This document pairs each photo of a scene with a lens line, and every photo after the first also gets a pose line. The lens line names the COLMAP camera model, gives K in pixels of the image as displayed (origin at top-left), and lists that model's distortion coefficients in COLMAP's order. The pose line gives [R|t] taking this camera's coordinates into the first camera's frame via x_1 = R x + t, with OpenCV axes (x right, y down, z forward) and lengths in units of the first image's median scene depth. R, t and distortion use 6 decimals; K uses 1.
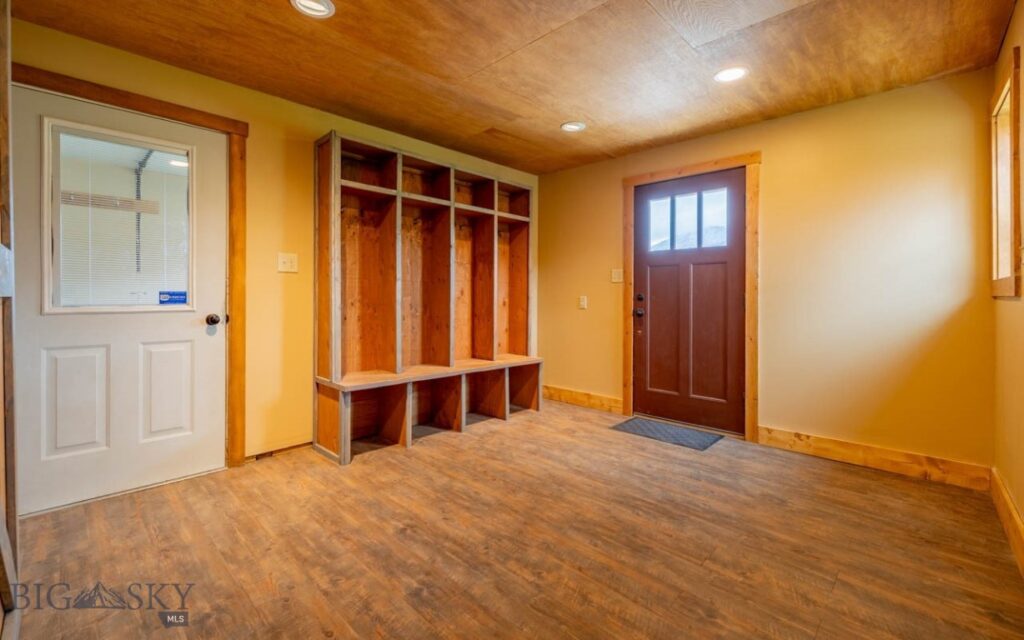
lens RADIAL K [[438.4, 0, 511.6], [0, 438.4, 297.5], [0, 0, 1]] dist [-0.002605, -0.000275]
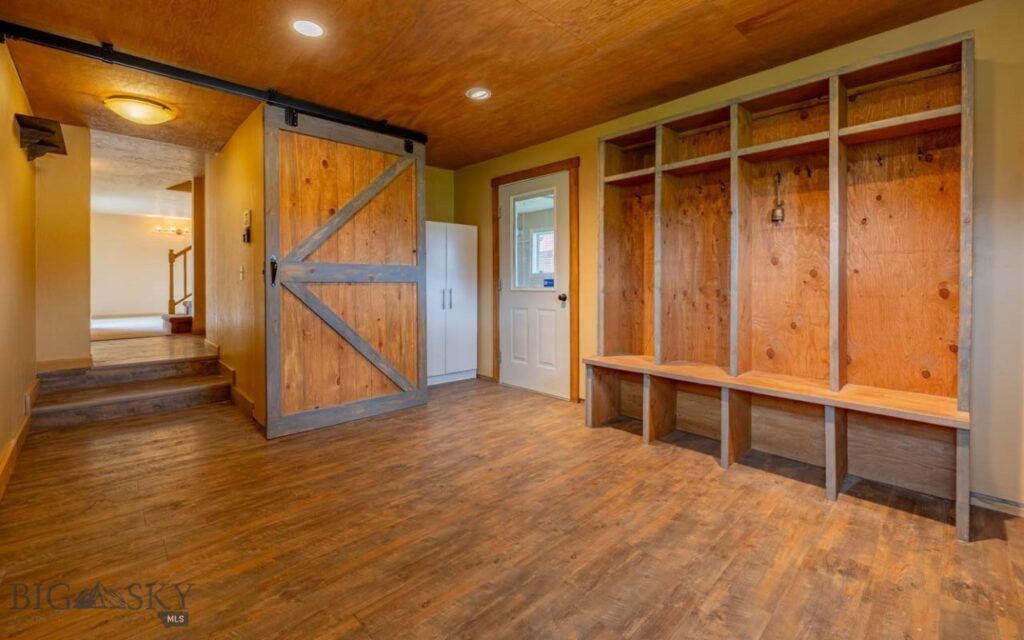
lens RADIAL K [[438.7, 0, 511.4], [0, 438.7, 284.1], [0, 0, 1]] dist [-0.001564, -0.000138]
pose [[-0.054178, -0.002698, -0.998528, 0.946654], [-0.001086, 0.999996, -0.002643, 0.010569], [0.998531, 0.000941, -0.054180, 1.035988]]
